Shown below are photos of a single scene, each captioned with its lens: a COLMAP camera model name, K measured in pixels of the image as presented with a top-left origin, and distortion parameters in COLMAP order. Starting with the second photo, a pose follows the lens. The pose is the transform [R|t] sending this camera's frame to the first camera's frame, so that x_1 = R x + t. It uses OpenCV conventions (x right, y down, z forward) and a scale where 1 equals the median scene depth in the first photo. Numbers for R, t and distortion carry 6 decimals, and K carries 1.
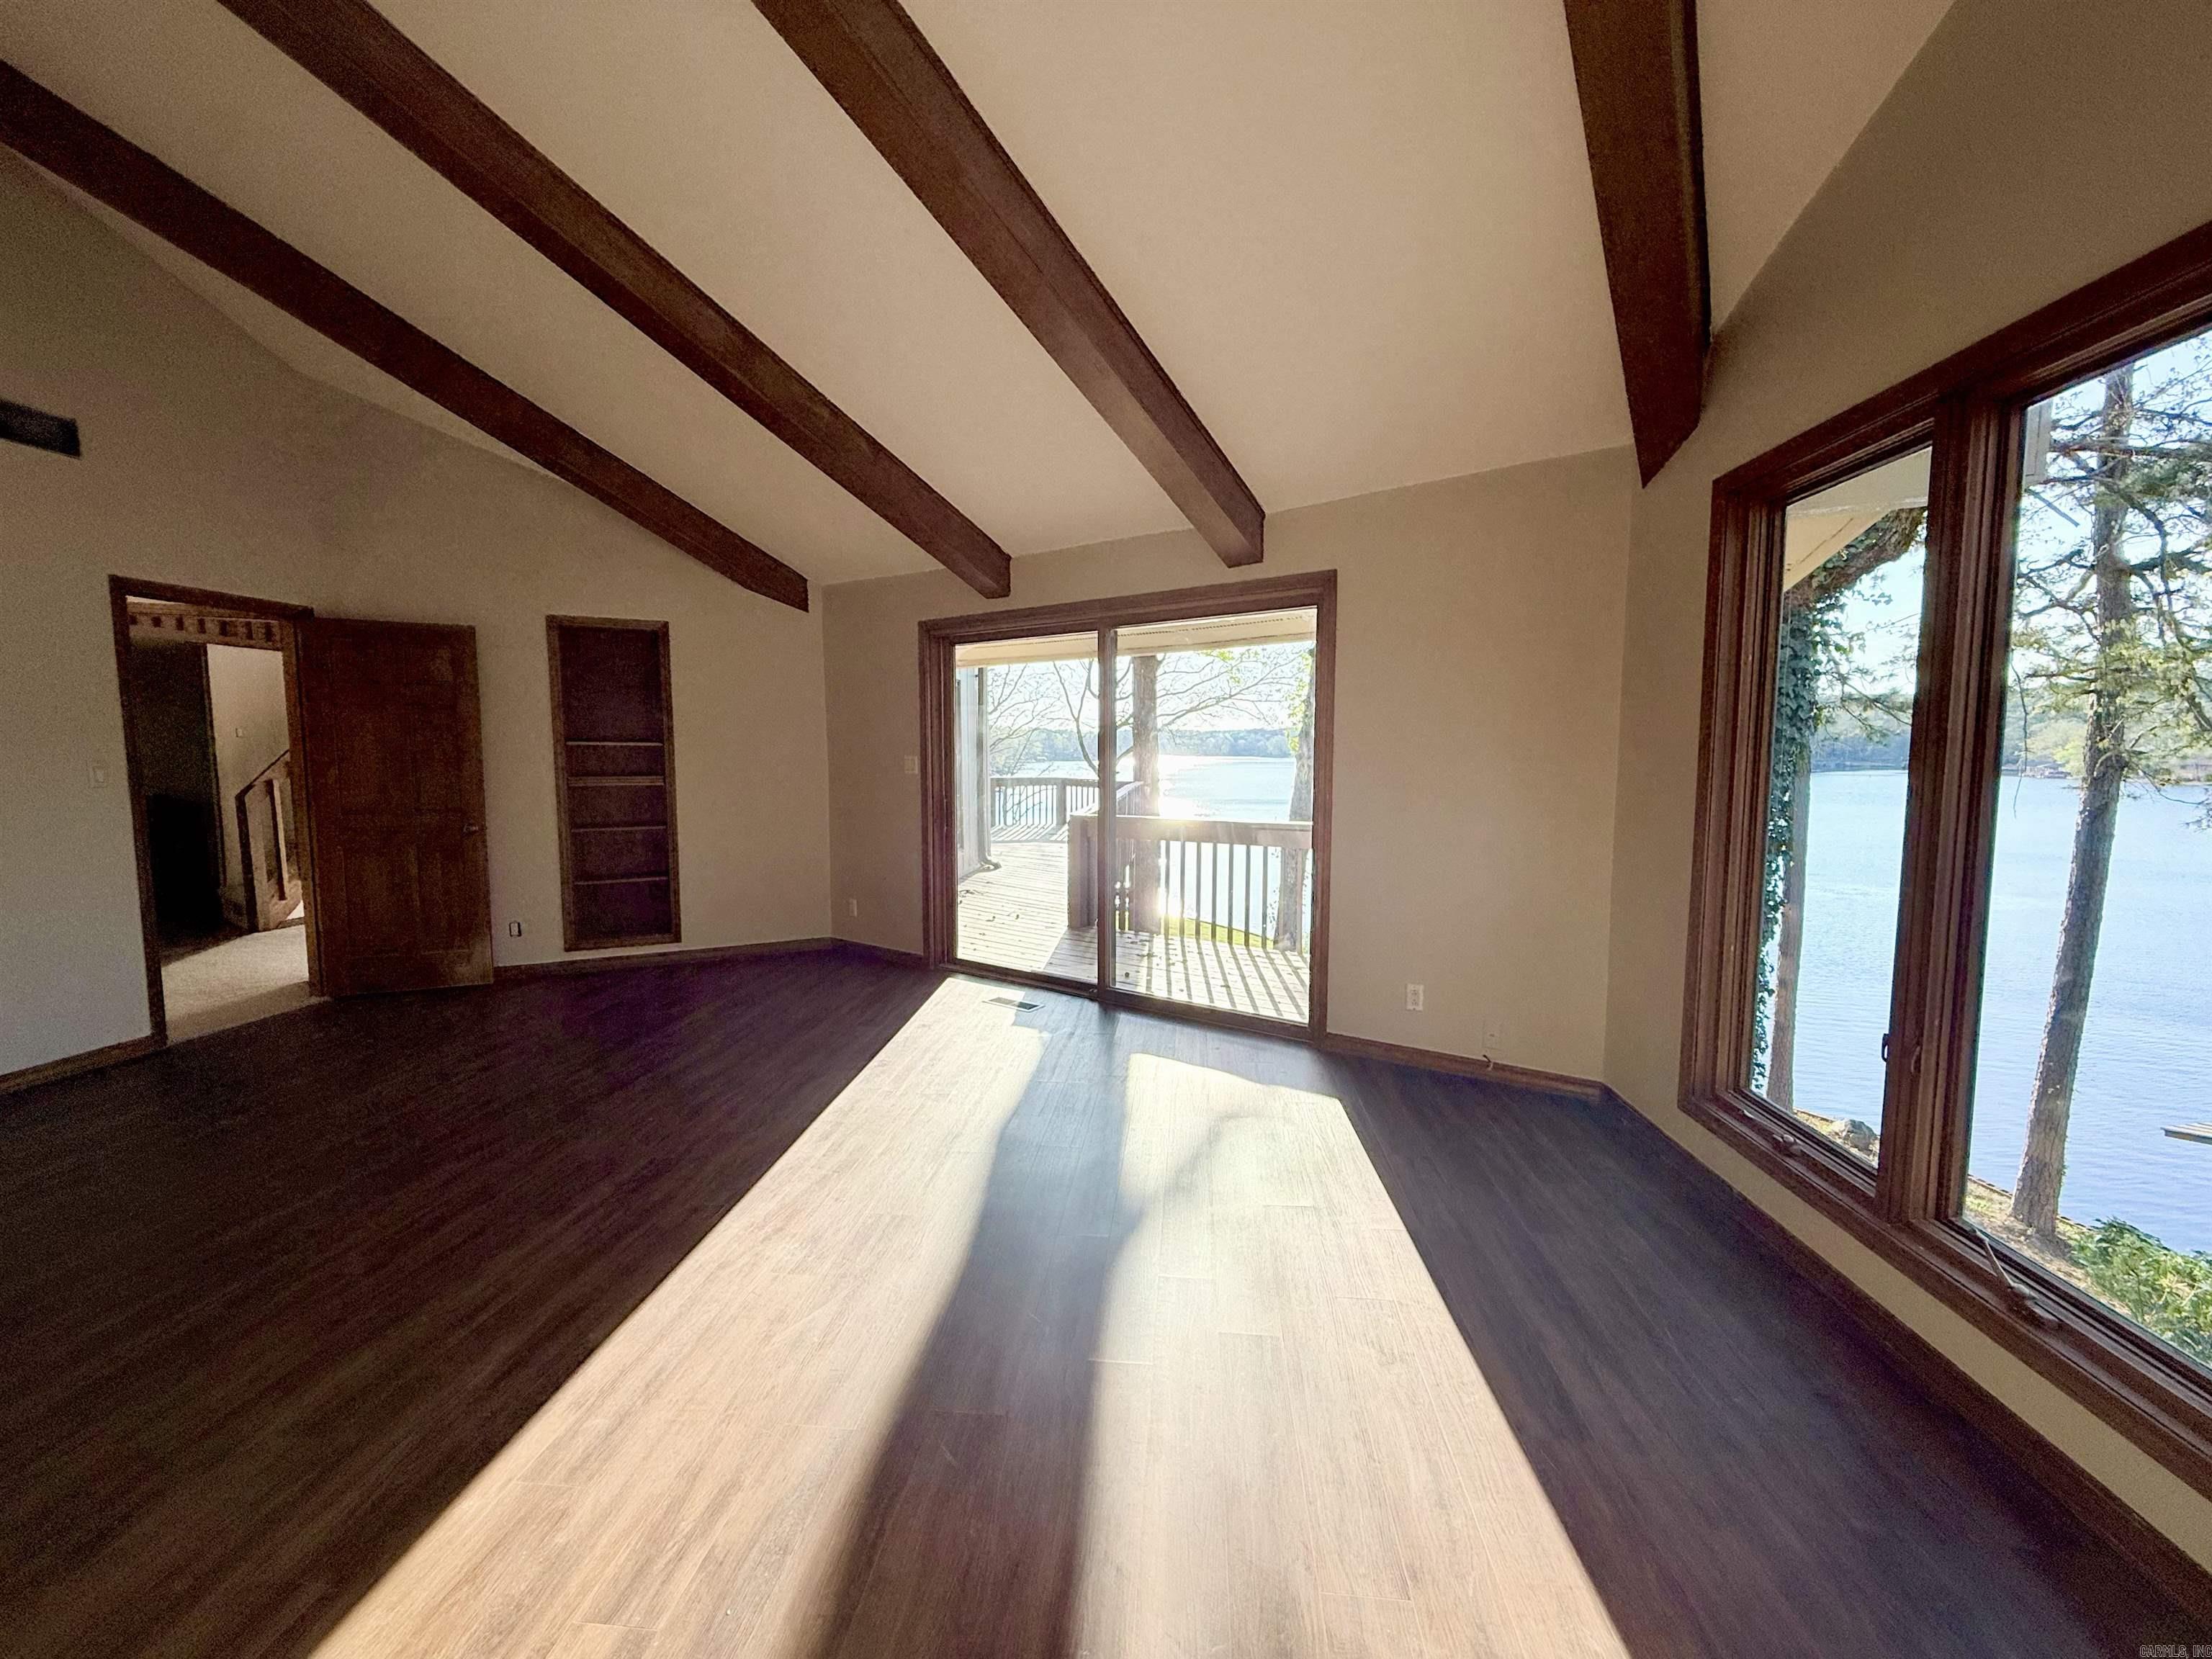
lens RADIAL K [[924.2, 0, 1103.4], [0, 924.2, 826.5], [0, 0, 1]] dist [0.002541, 0.000388]
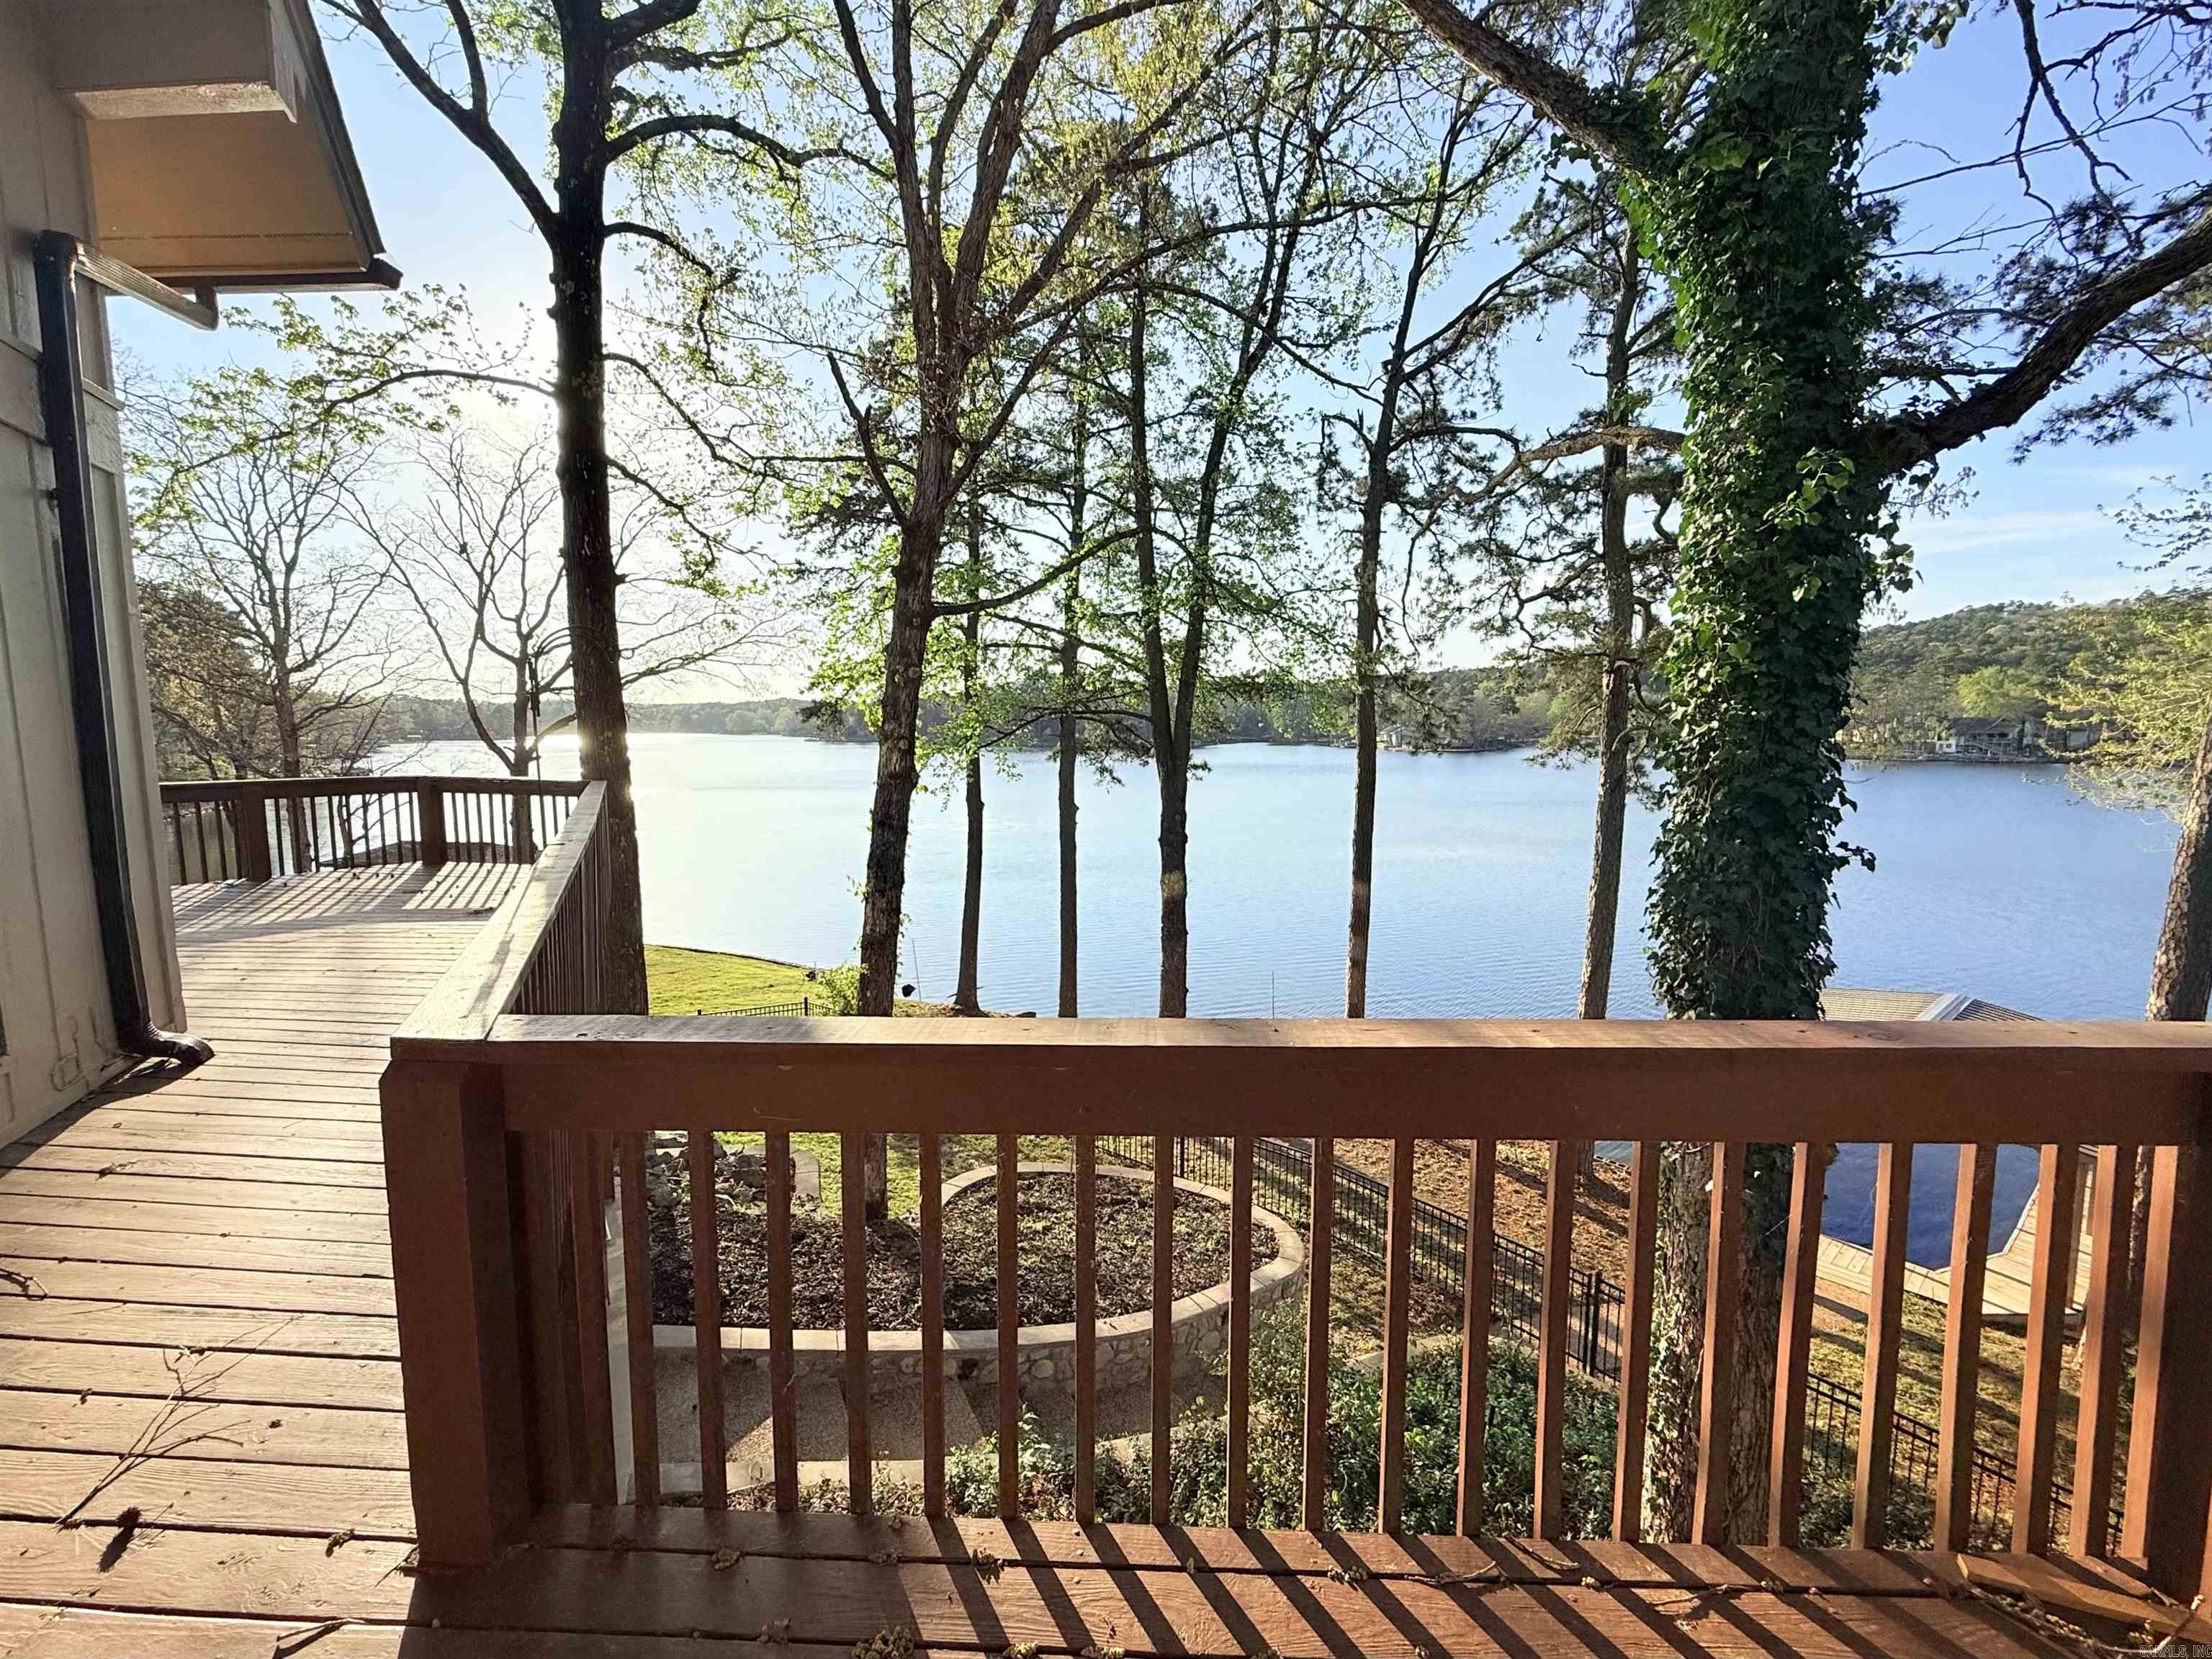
lens RADIAL K [[924.2, 0, 1118.6], [0, 924.2, 828.4], [0, 0, 1]] dist [0.002541, 0.000388]
pose [[0.835977, -0.058106, 0.545679, -0.008756], [0.043369, 0.998264, 0.039858, -0.036001], [-0.547048, -0.009655, 0.837046, 0.449058]]
